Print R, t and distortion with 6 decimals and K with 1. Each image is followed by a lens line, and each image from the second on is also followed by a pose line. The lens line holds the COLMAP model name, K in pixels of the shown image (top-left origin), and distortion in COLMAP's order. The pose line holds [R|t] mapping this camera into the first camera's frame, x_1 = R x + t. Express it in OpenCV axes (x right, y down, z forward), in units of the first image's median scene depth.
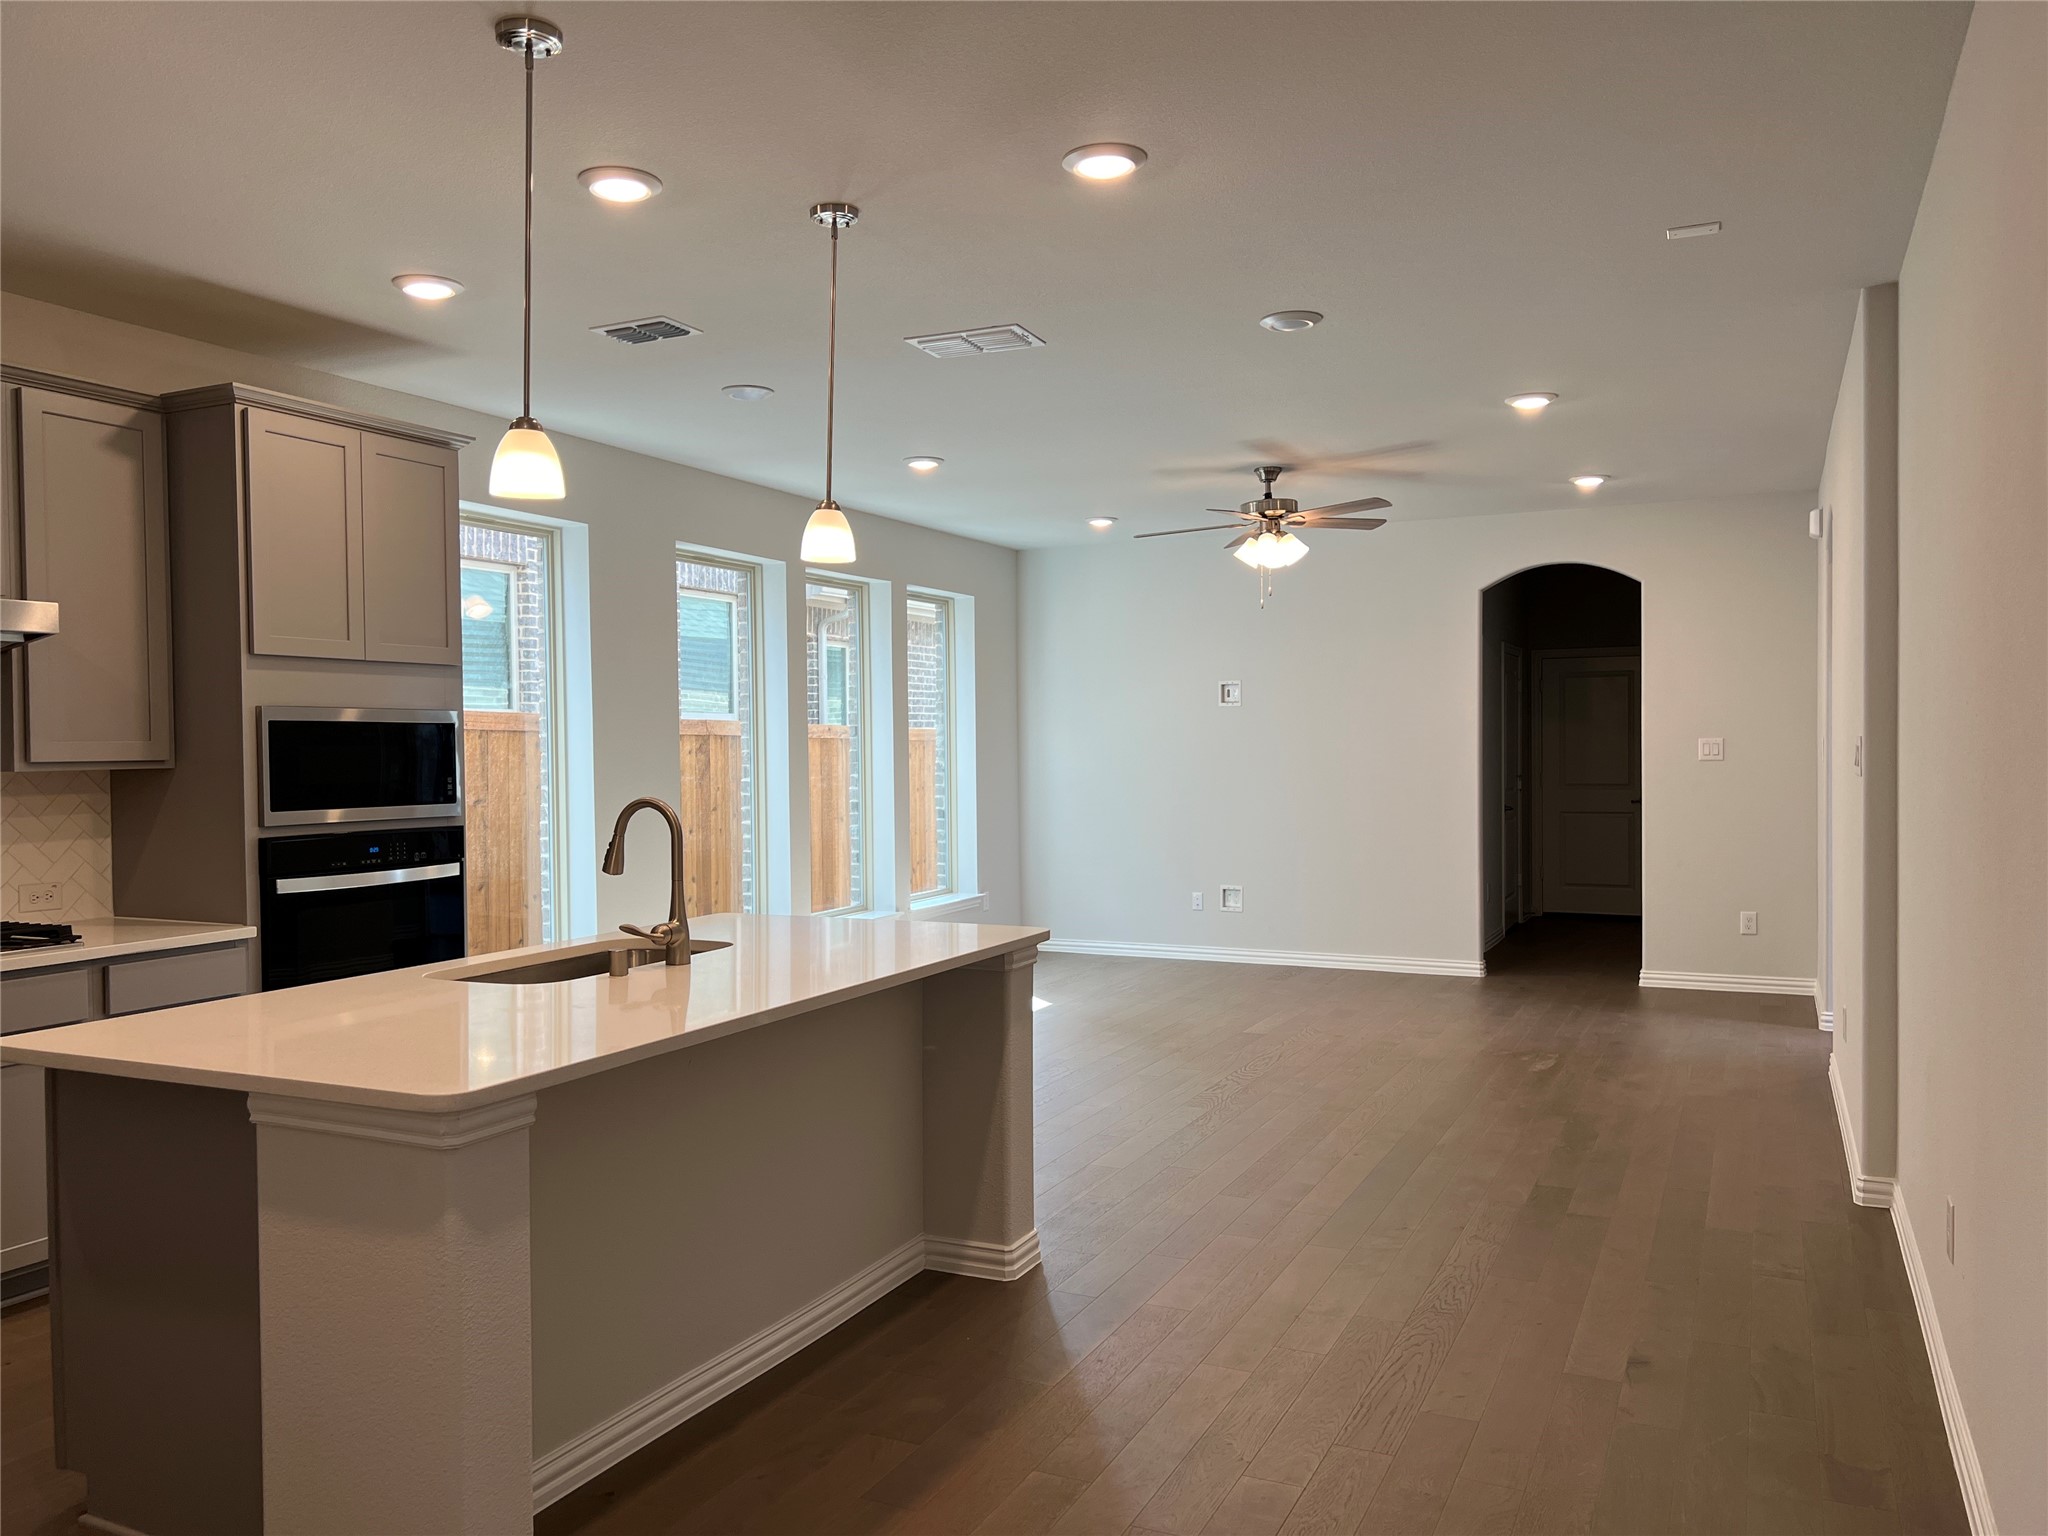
lens RADIAL K [[1561.3, 0, 1024.0], [0, 1561.3, 768.0], [0, 0, 1]] dist [0.125592, -0.000301]
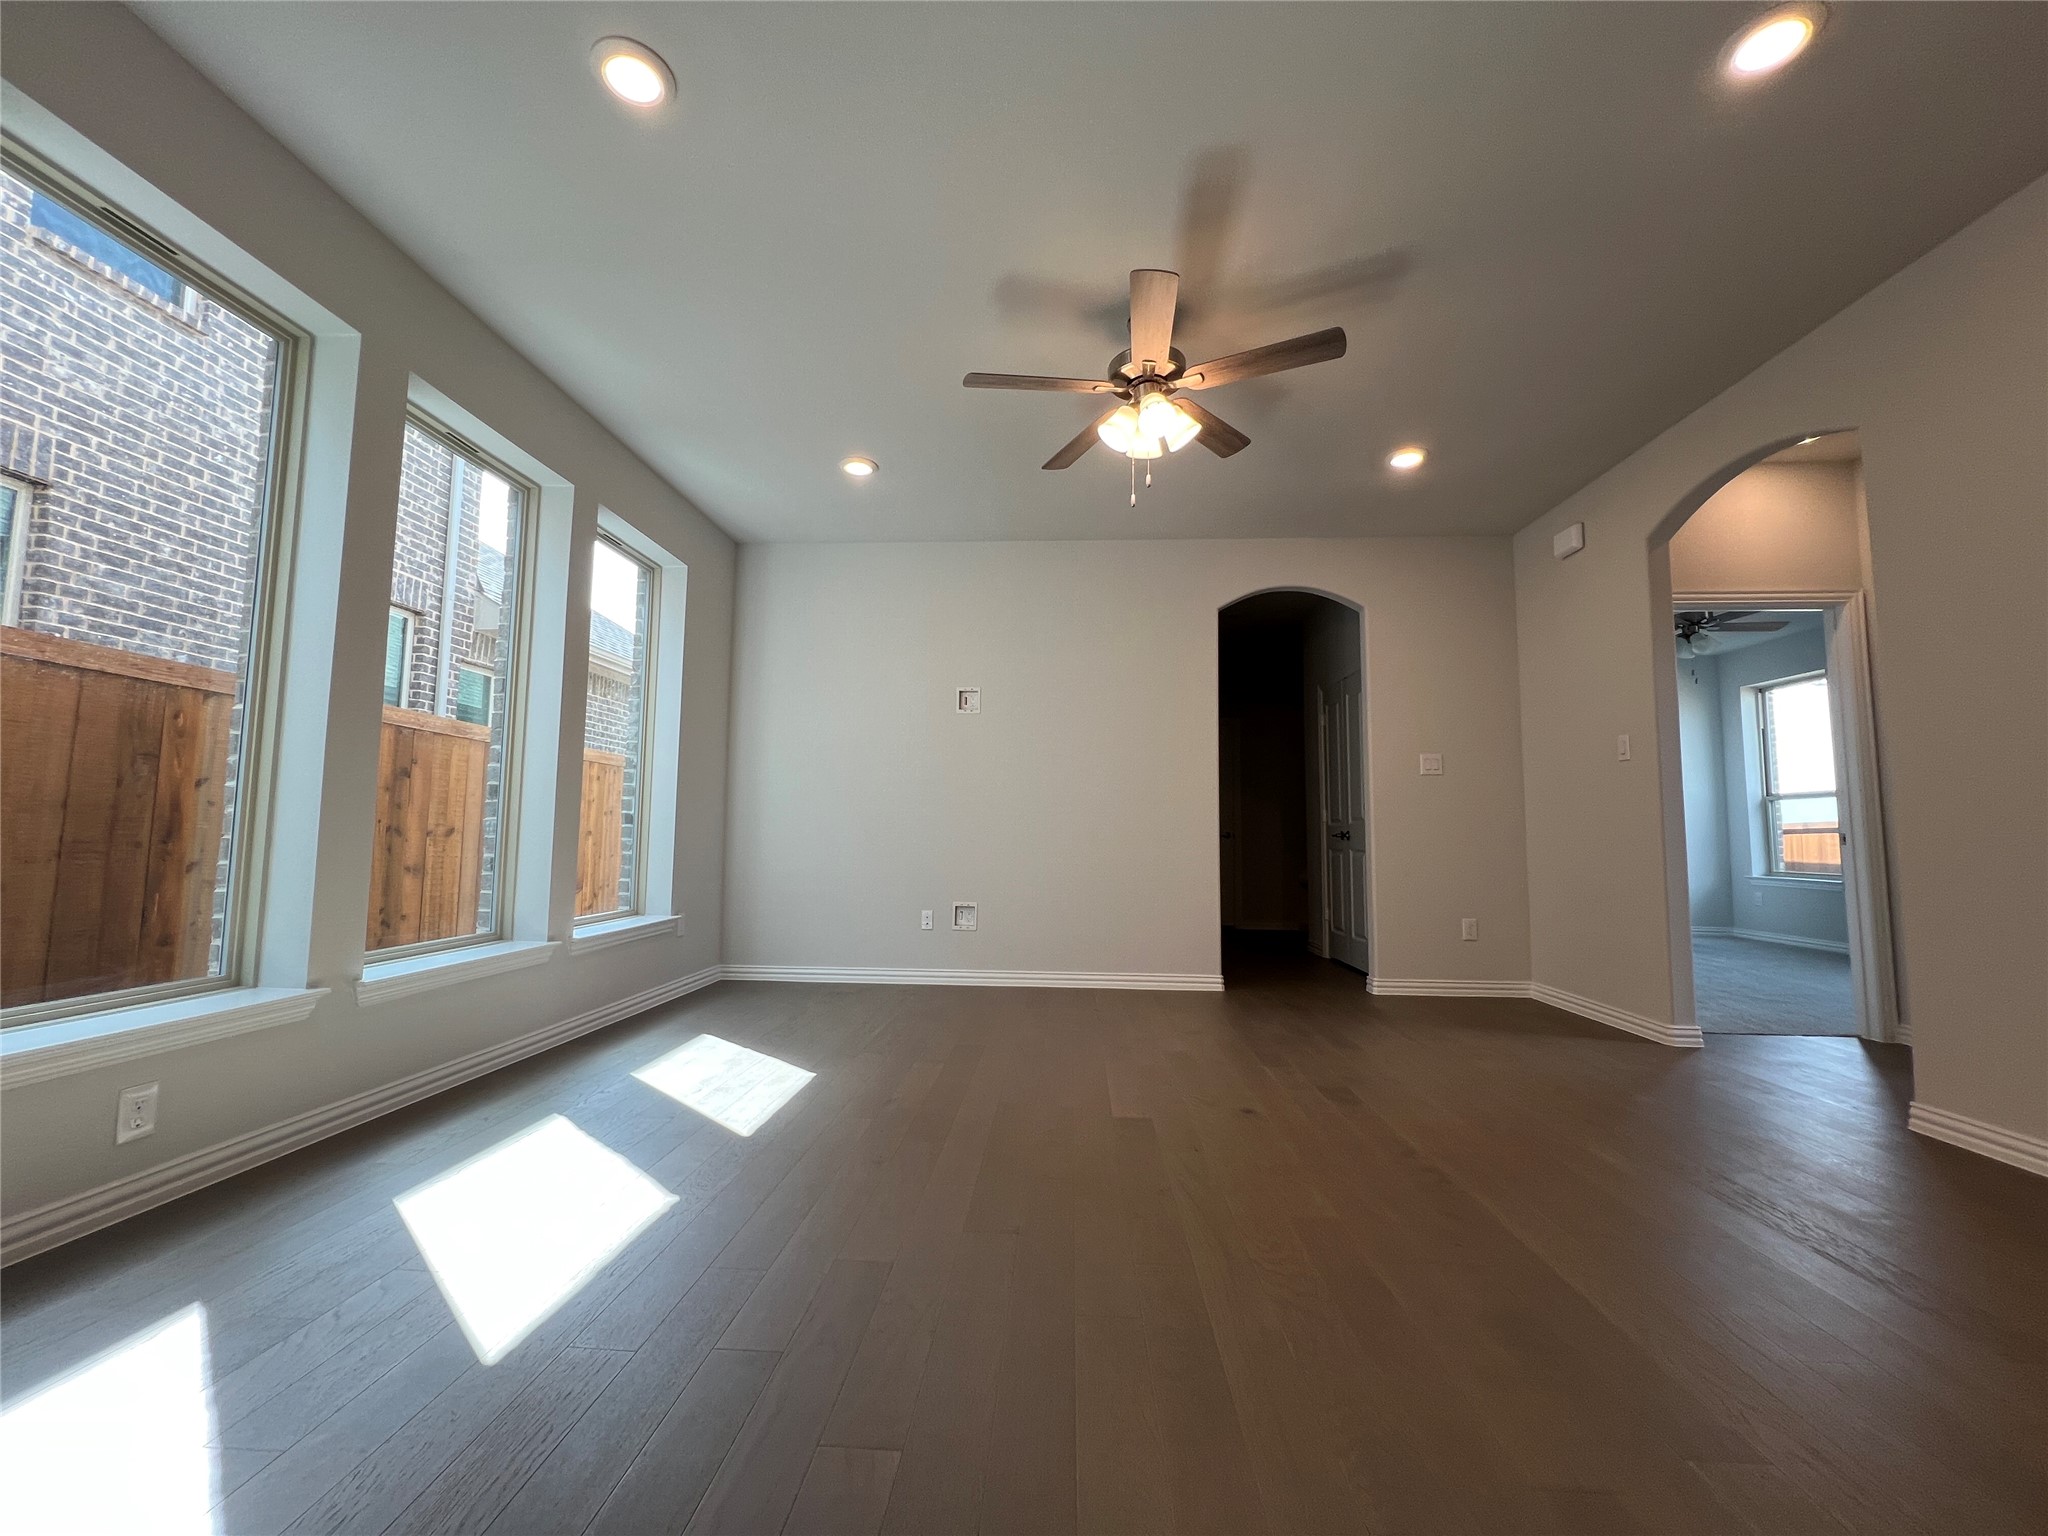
lens RADIAL K [[829.0, 0, 1024.0], [0, 829.0, 768.0], [0, 0, 1]] dist [-0.001021, -0.000028]
pose [[0.925935, 0.052948, 0.373954, -0.026496], [-0.015469, 0.994610, -0.102525, 0.048210], [-0.377367, 0.089147, 0.921763, 0.555523]]
